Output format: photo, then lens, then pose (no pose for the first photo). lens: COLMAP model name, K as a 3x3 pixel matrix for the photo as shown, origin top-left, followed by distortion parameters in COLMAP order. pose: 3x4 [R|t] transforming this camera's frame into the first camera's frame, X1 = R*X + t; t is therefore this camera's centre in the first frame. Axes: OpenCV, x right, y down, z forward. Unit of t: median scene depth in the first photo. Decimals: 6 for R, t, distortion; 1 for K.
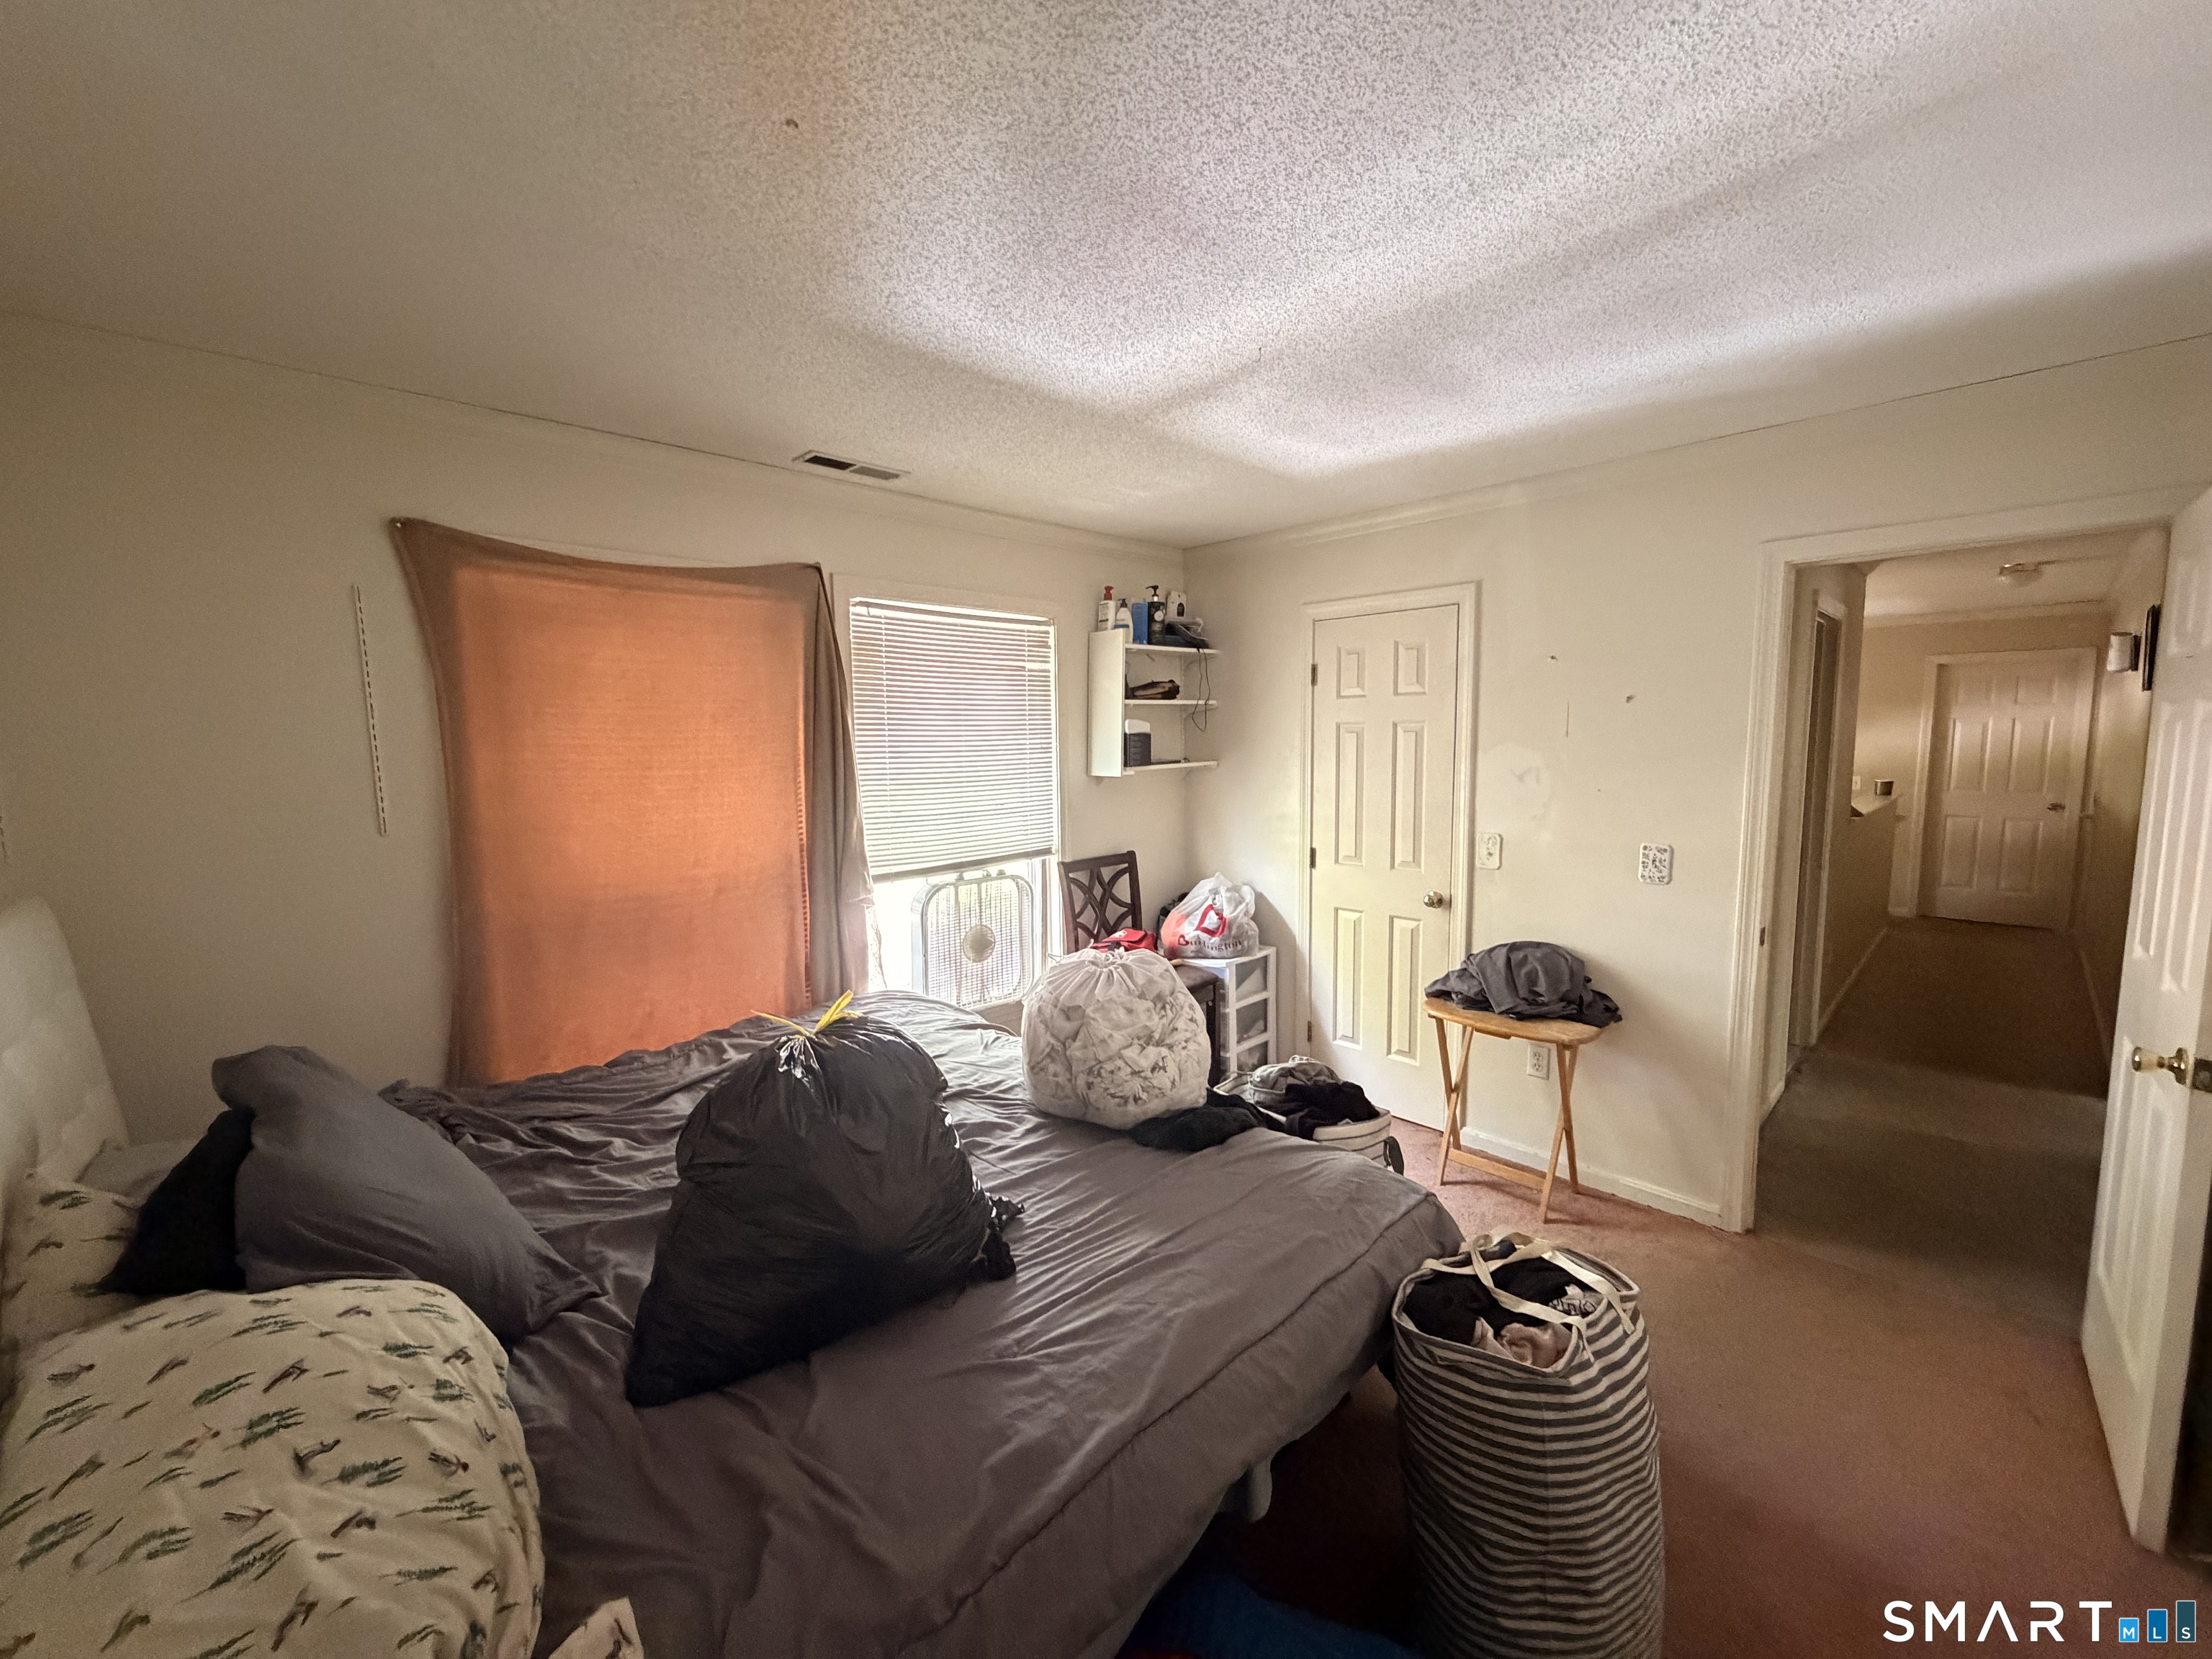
lens RADIAL K [[890.4, 0, 1100.0], [0, 890.4, 830.2], [0, 0, 1]] dist [0.000381, 0.000006]
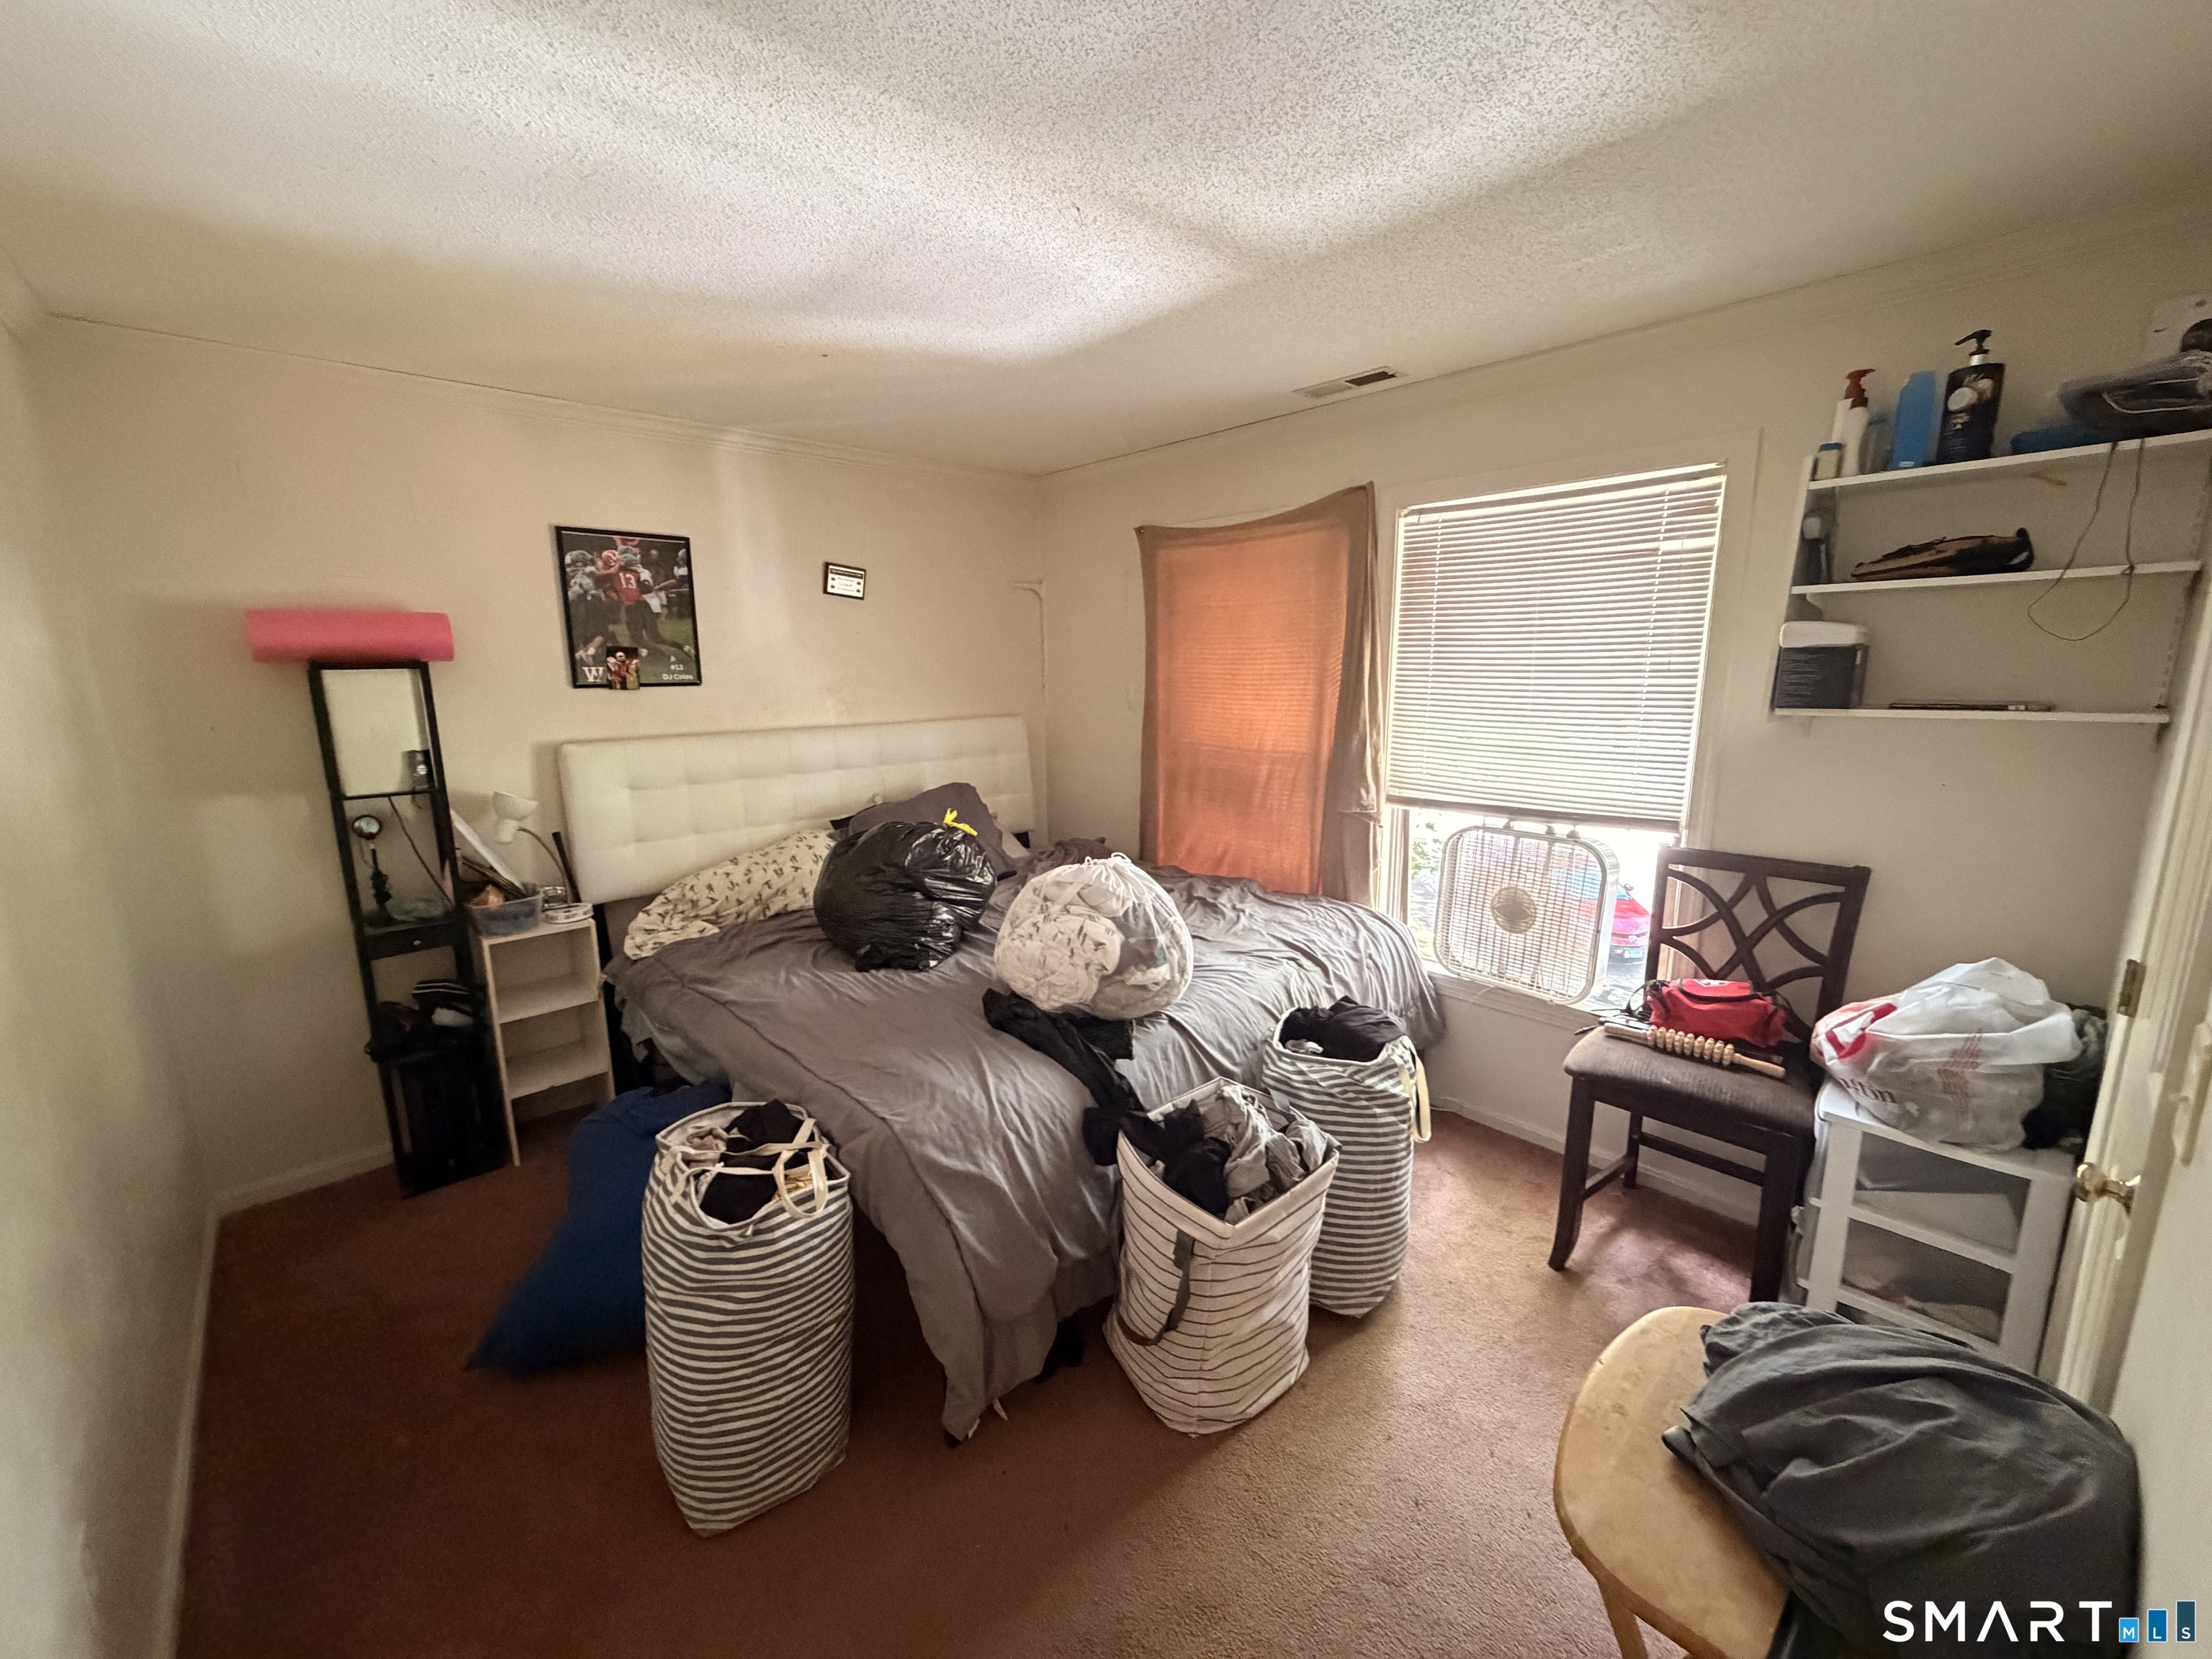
lens RADIAL K [[890.4, 0, 1100.0], [0, 890.4, 830.2], [0, 0, 1]] dist [0.000381, 0.000006]
pose [[-0.027757, 0.201185, -0.979160, 0.661918], [-0.096854, 0.974387, 0.202950, -0.073472], [0.994912, 0.100468, -0.007560, 0.625519]]
